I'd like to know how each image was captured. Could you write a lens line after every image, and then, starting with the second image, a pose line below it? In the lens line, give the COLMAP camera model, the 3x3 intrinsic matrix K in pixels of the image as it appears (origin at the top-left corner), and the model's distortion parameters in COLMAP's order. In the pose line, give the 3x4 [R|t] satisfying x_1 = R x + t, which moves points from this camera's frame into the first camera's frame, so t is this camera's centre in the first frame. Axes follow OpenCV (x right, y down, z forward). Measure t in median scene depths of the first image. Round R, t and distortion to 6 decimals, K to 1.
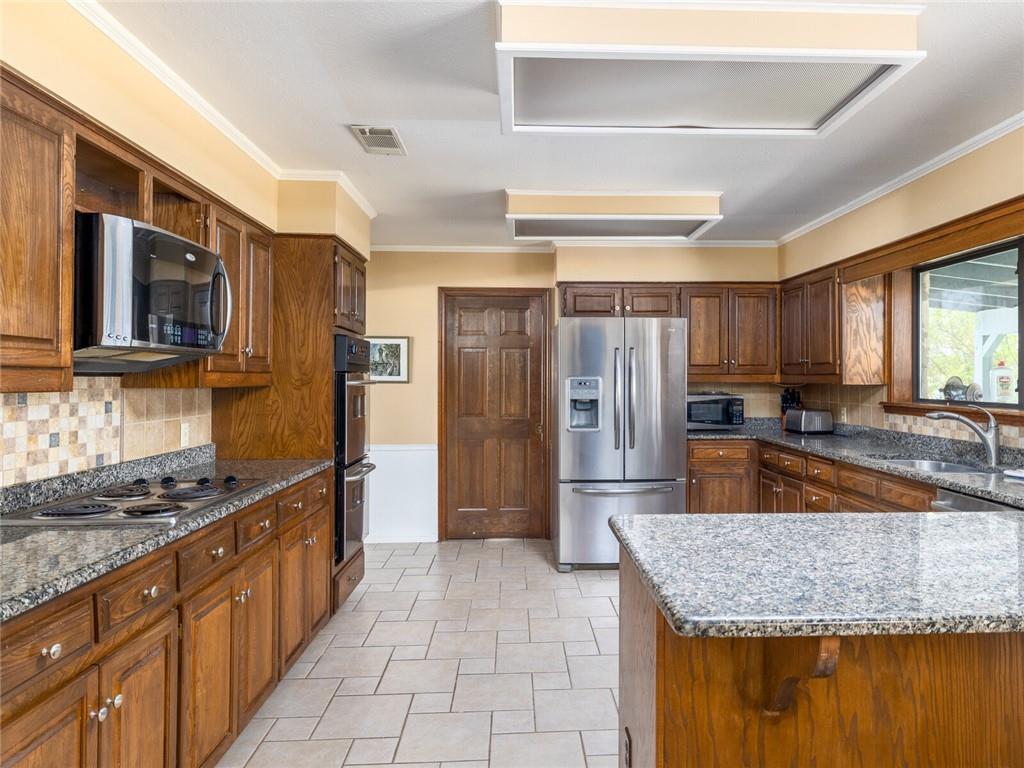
lens RADIAL K [[658.4, 0, 550.3], [0, 658.4, 375.4], [0, 0, 1]] dist [0.006752, -0.005958]
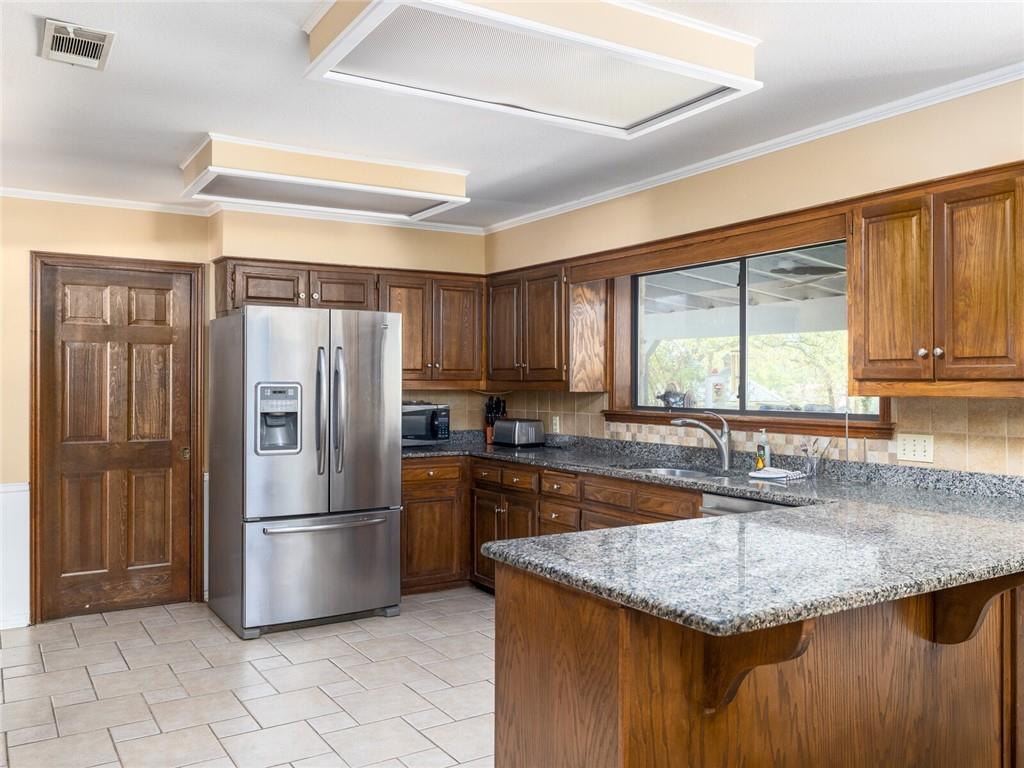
lens RADIAL K [[842.6, 0, 515.2], [0, 842.6, 381.4], [0, 0, 1]] dist [0.001411, -0.004070]
pose [[0.875473, 0.001361, 0.483266, -0.184746], [-0.002448, 0.999996, 0.001618, -0.002569], [-0.483262, -0.002599, 0.875472, -0.003495]]
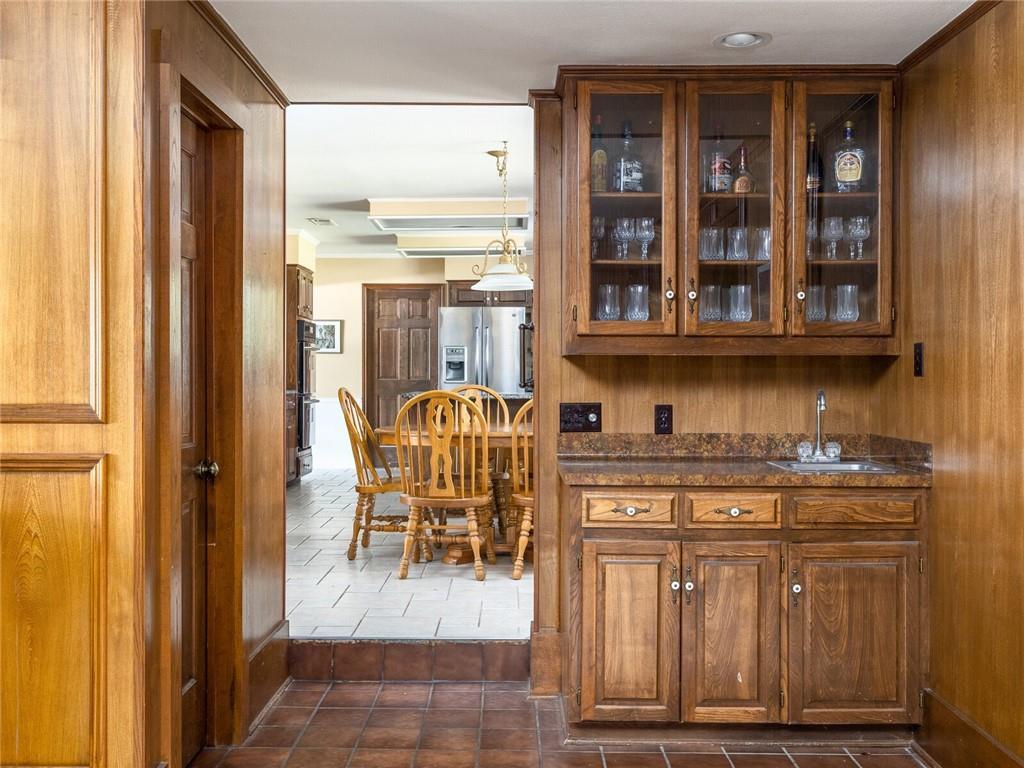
lens RADIAL K [[1008.9, 0, 513.9], [0, 1008.9, 383.2], [0, 0, 1]] dist [0.023155, 0.000000]
pose [[0.998643, 0.000190, -0.052076, 0.306872], [0.000503, 0.999911, 0.013304, 0.055258], [0.052074, -0.013312, 0.998554, -1.311096]]
